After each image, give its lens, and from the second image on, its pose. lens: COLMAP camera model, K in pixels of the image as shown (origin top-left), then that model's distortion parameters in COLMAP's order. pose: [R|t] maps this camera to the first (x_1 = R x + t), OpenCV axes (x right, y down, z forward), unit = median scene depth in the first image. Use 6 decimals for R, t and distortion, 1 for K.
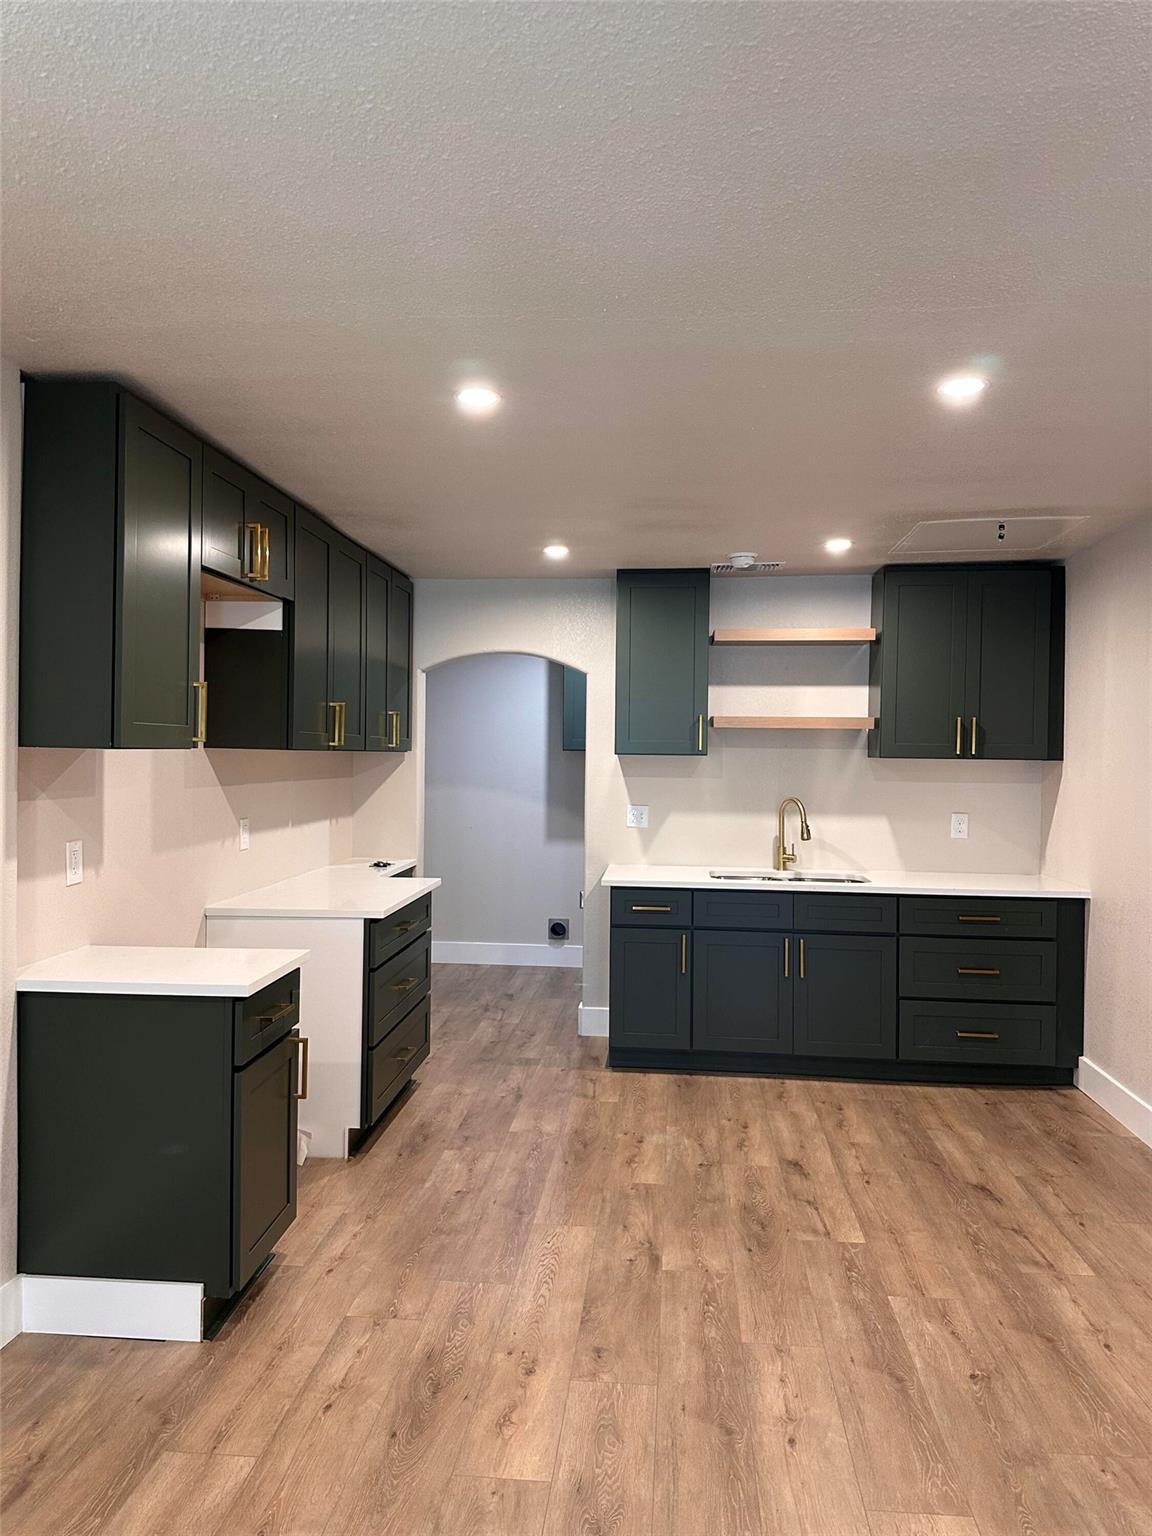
lens RADIAL K [[1123.7, 0, 576.0], [0, 1123.7, 768.0], [0, 0, 1]] dist [0.110862, 0.000303]
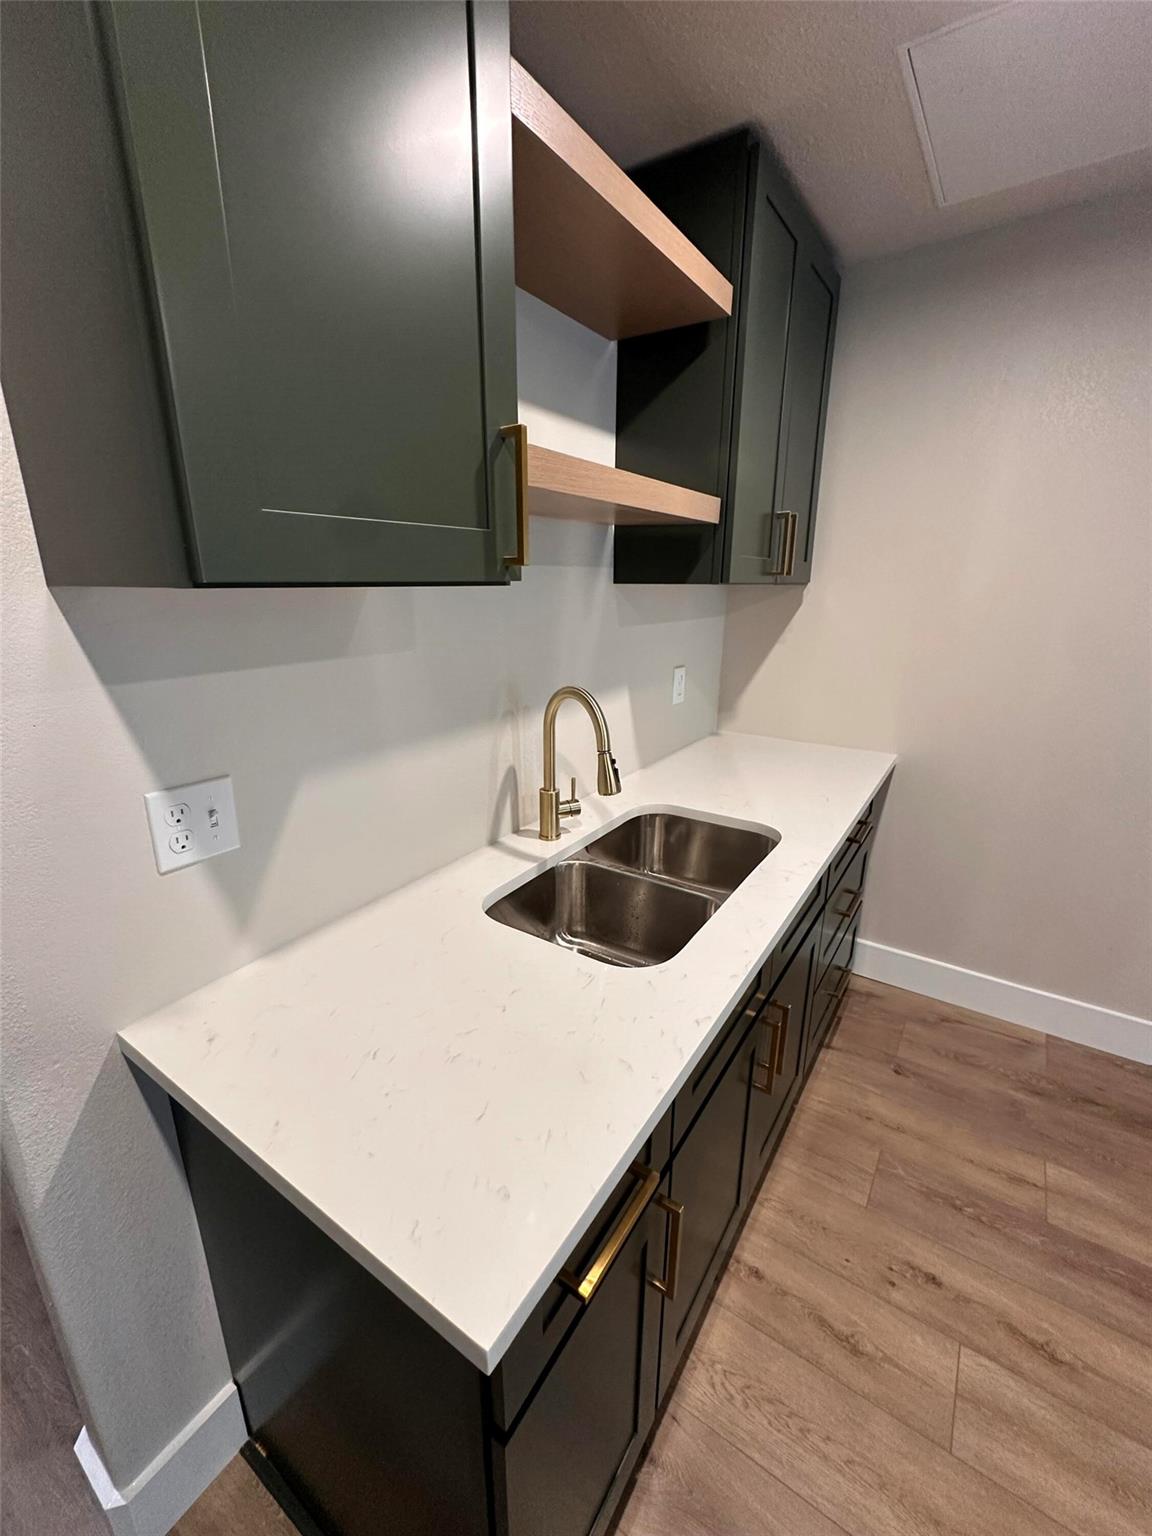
lens RADIAL K [[626.8, 0, 576.0], [0, 626.8, 768.0], [0, 0, 1]] dist [-0.002001, -0.000008]
pose [[0.476875, -0.257246, 0.840485, -0.028241], [0.014312, 0.958360, 0.285204, -0.012810], [-0.878855, -0.123977, 0.460700, 0.985134]]
